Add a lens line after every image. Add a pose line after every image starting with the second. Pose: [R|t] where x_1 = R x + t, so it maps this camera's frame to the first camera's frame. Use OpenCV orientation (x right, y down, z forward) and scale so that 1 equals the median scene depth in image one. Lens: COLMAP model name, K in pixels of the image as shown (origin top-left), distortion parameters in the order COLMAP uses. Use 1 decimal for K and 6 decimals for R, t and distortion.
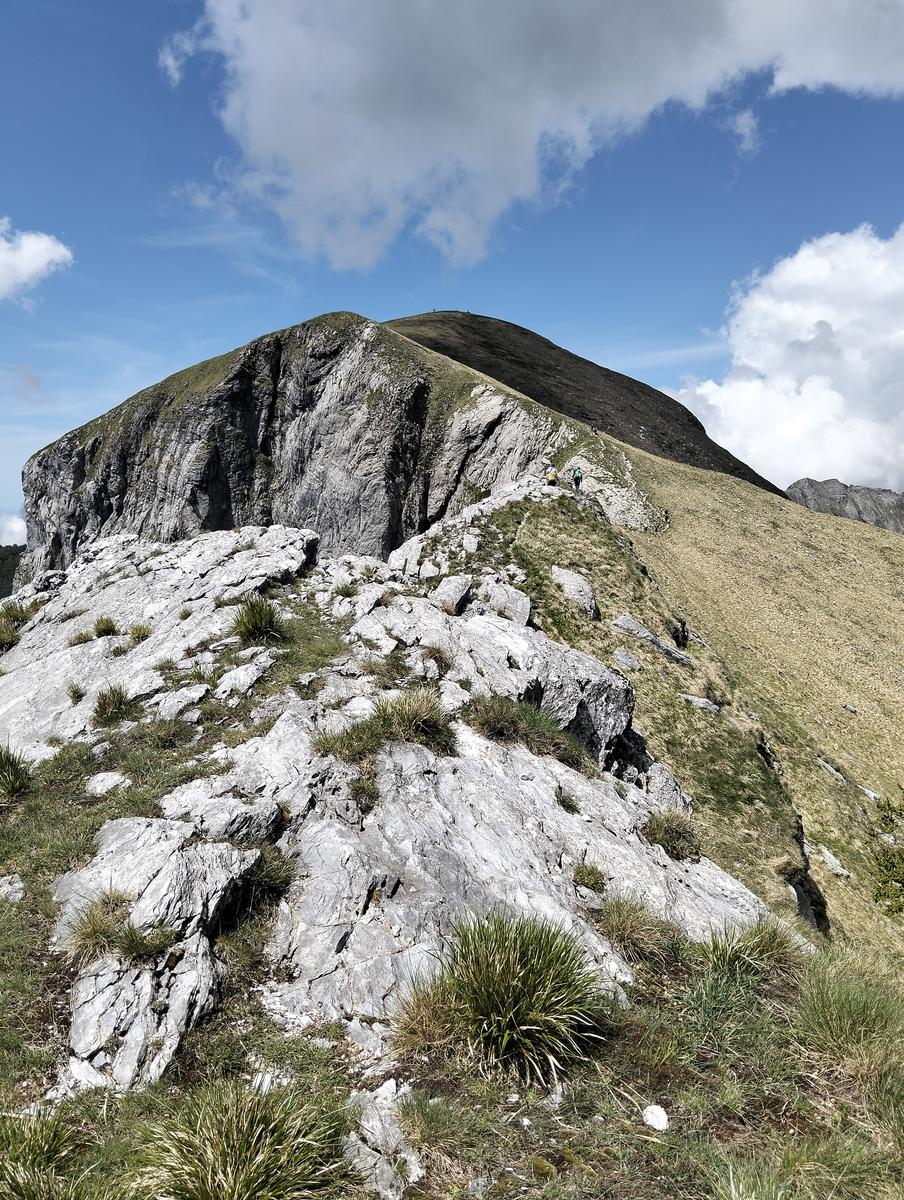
lens RADIAL K [[1020.8, 0, 452.6], [0, 1020.8, 623.9], [0, 0, 1]] dist [0.150881, -0.387786]
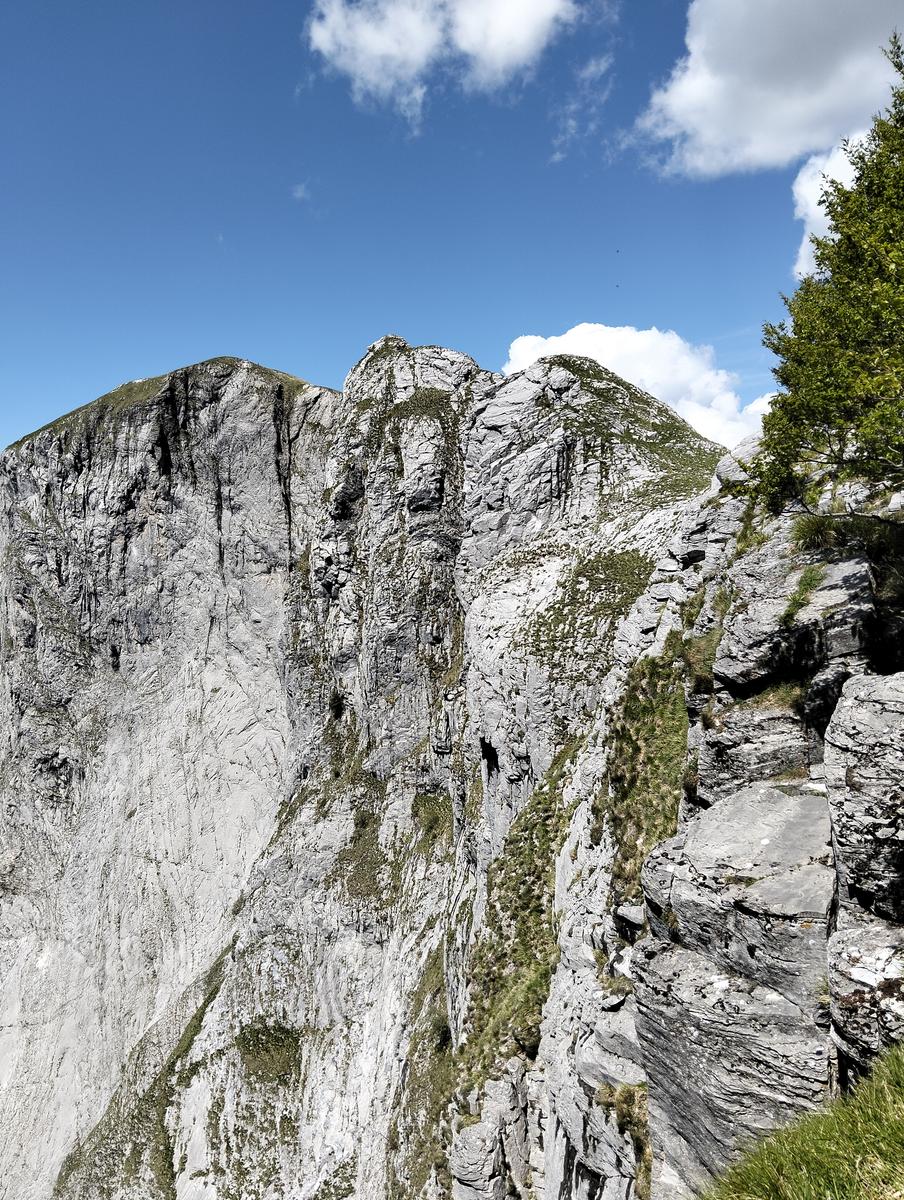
lens RADIAL K [[1020.8, 0, 452.6], [0, 1020.8, 623.9], [0, 0, 1]] dist [0.150881, -0.387786]
pose [[0.959390, -0.077960, 0.271094, -0.255648], [0.095163, 0.994161, -0.050881, 0.355470], [-0.265545, 0.074613, 0.961207, -1.004230]]
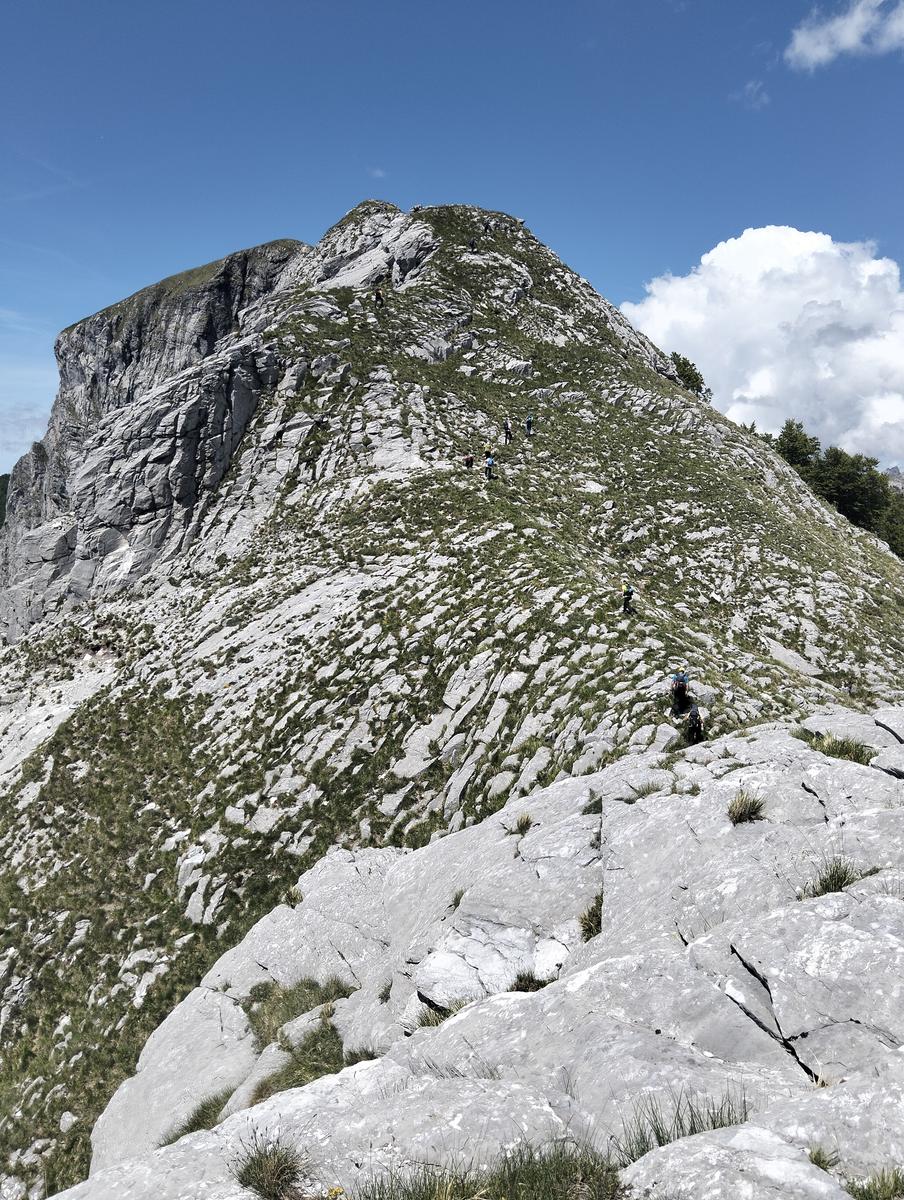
lens RADIAL K [[1020.8, 0, 452.6], [0, 1020.8, 623.9], [0, 0, 1]] dist [0.150881, -0.387786]
pose [[0.991094, 0.003687, 0.133111, -0.055061], [-0.006970, 0.999683, 0.024204, 0.297530], [-0.132979, -0.024916, 0.990806, -0.774463]]
